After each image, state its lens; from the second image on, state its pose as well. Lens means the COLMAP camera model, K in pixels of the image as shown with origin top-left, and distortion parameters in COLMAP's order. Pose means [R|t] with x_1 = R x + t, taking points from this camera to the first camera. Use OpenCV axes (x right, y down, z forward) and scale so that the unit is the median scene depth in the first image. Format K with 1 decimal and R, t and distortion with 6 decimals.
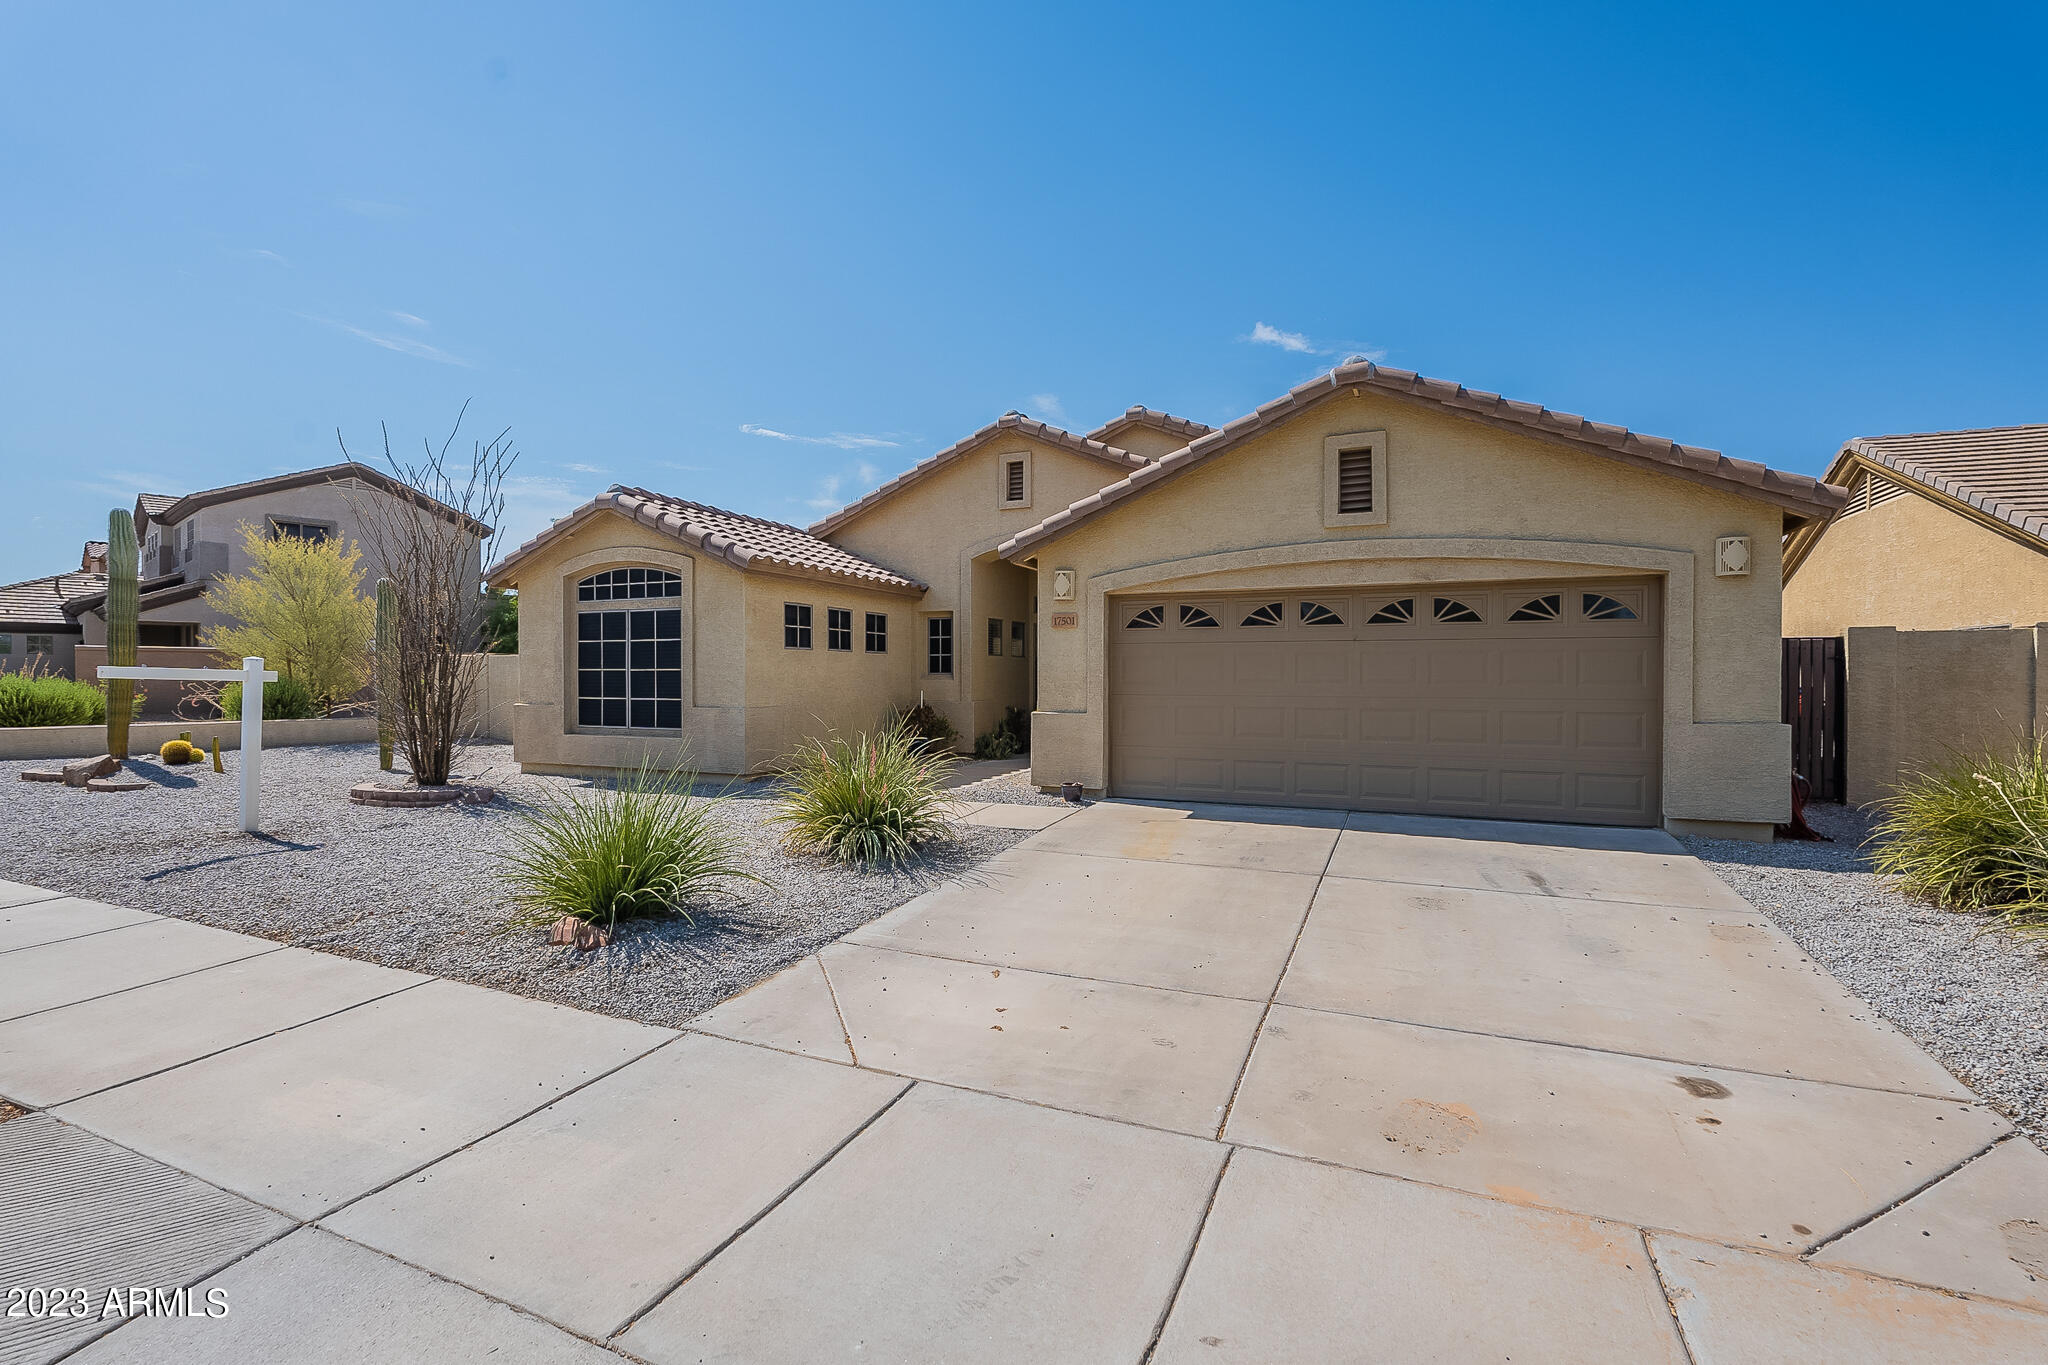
lens RADIAL K [[907.2, 0, 1024.0], [0, 907.2, 682.5], [0, 0, 1]] dist [-0.003803, -0.000366]
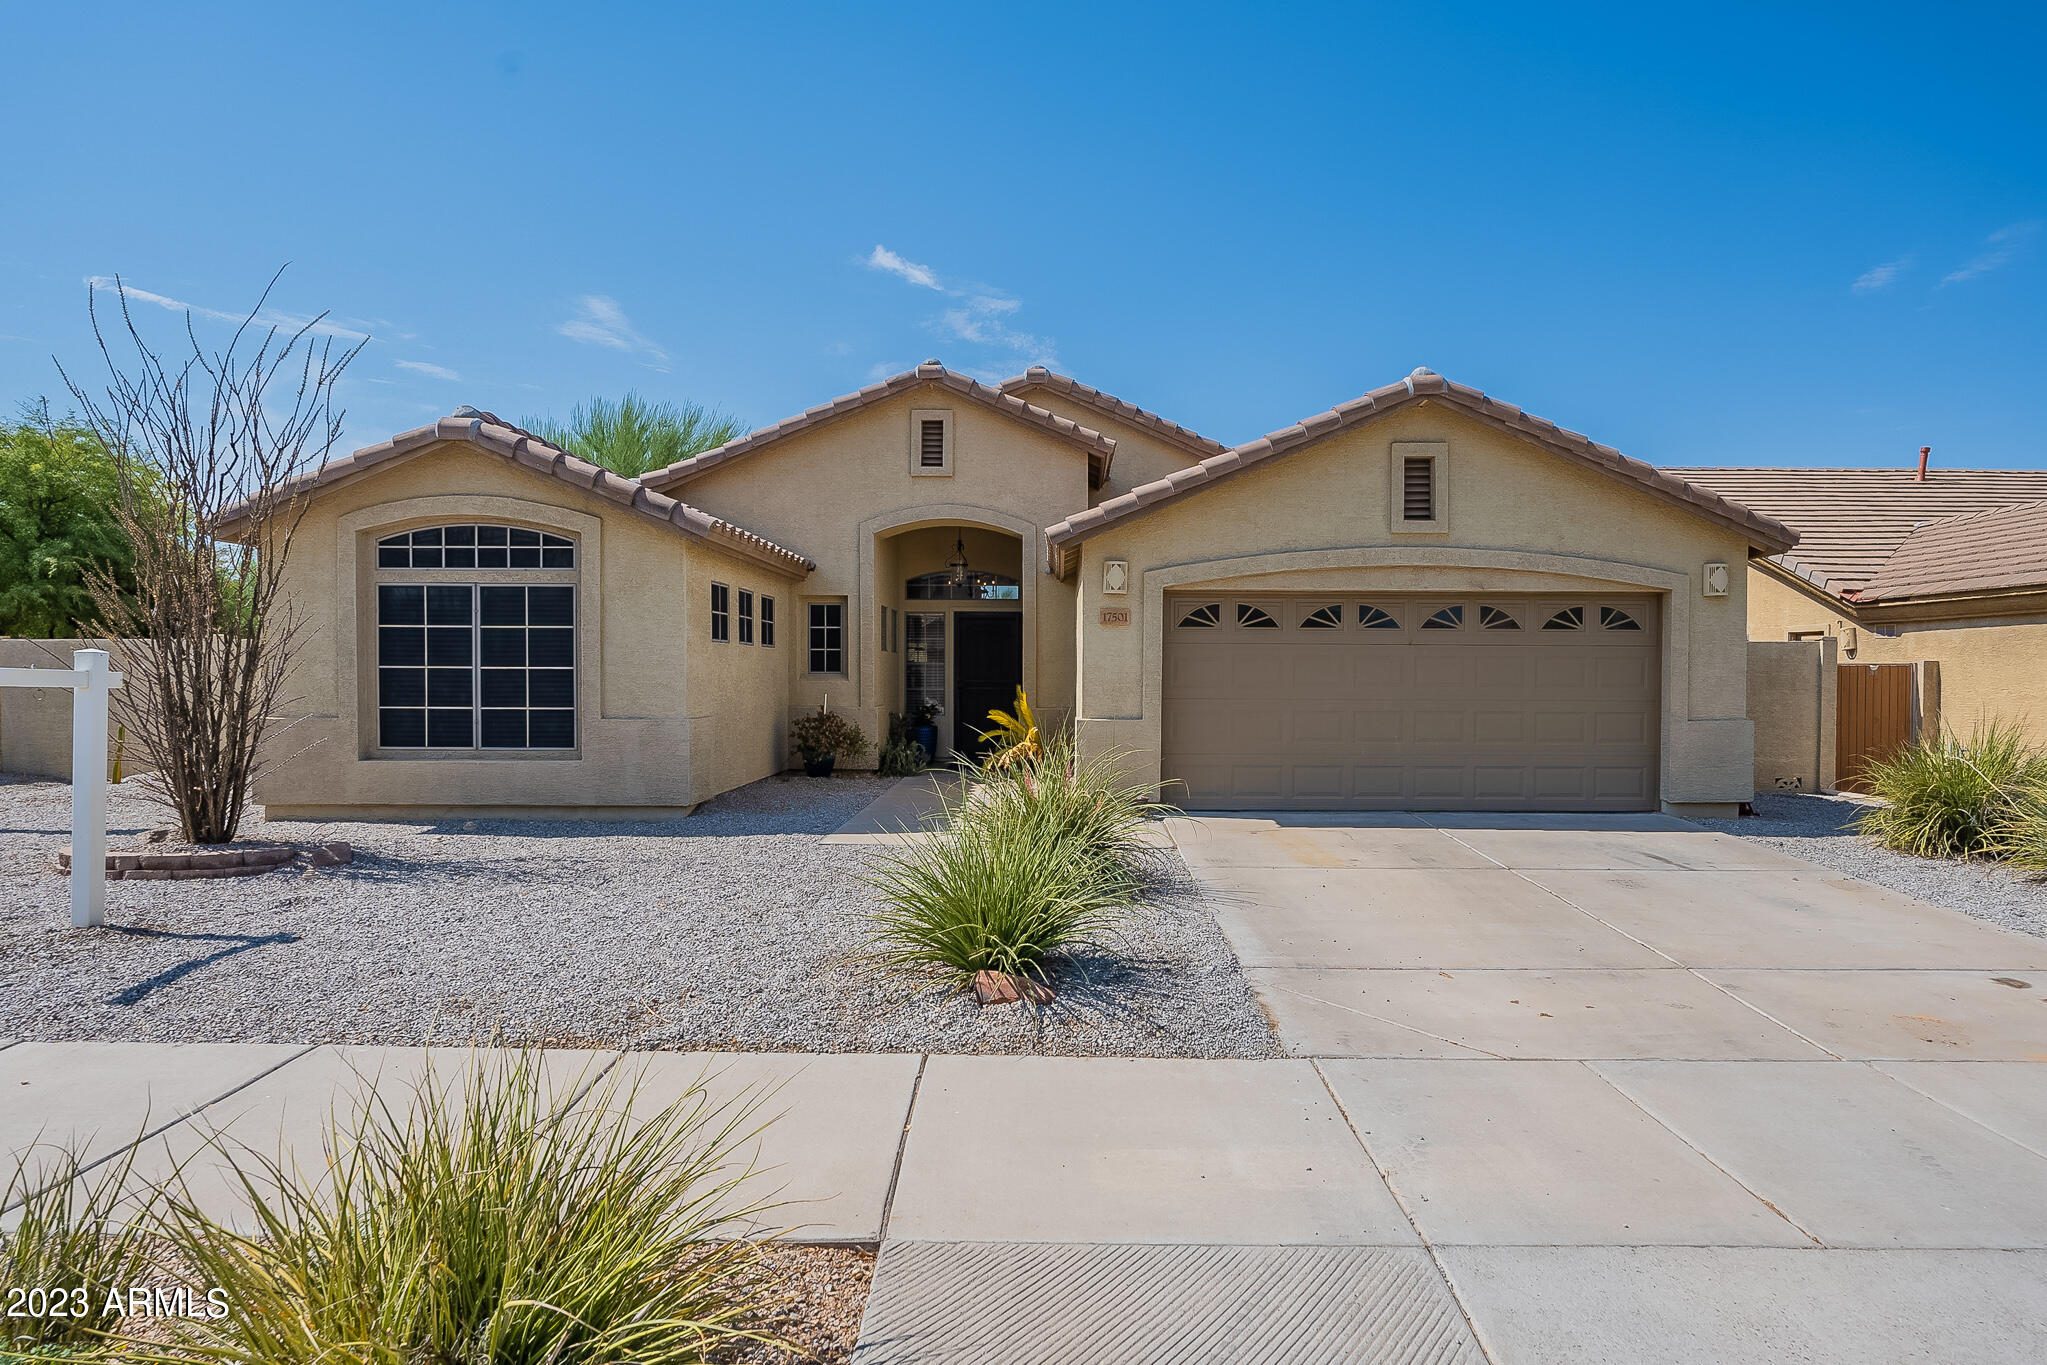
lens RADIAL K [[1106.6, 0, 1079.3], [0, 1106.6, 688.5], [0, 0, 1]] dist [-0.001796, 0.000252]
pose [[0.911822, -0.003192, 0.410573, -0.448258], [-0.000697, 0.999956, 0.009323, -0.007480], [-0.410585, -0.008787, 0.911780, 0.014276]]
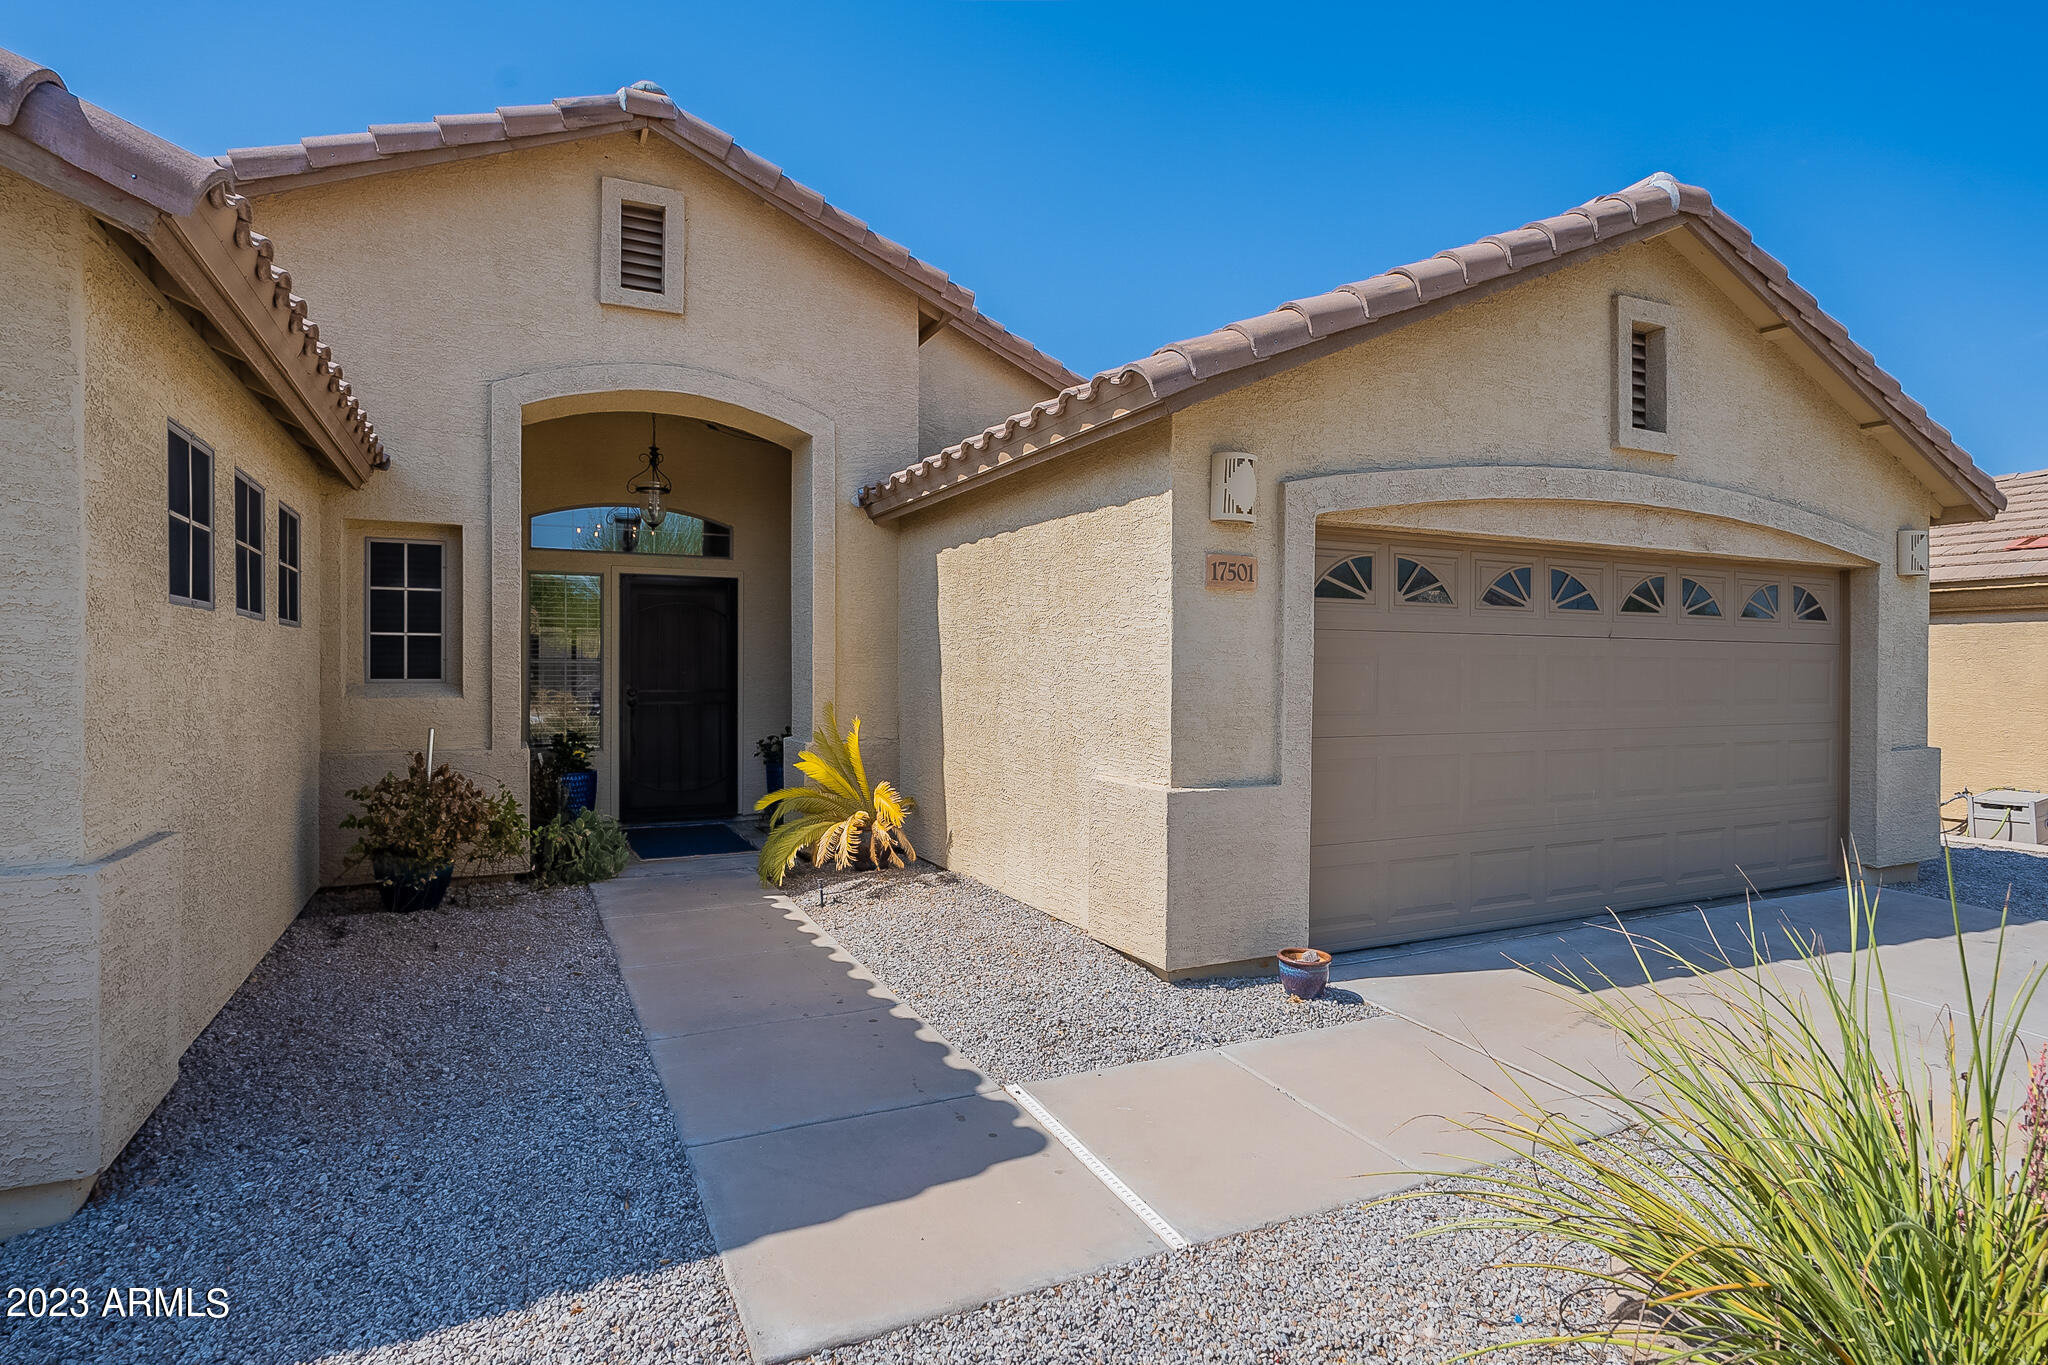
lens RADIAL K [[1049.8, 0, 1019.0], [0, 1049.8, 671.5], [0, 0, 1]] dist [-0.000508, 0.000092]
pose [[0.657030, -0.000205, 0.753865, -0.403850], [0.000119, 1.000000, 0.000168, -0.021464], [-0.753865, -0.000021, 0.657030, 0.766996]]
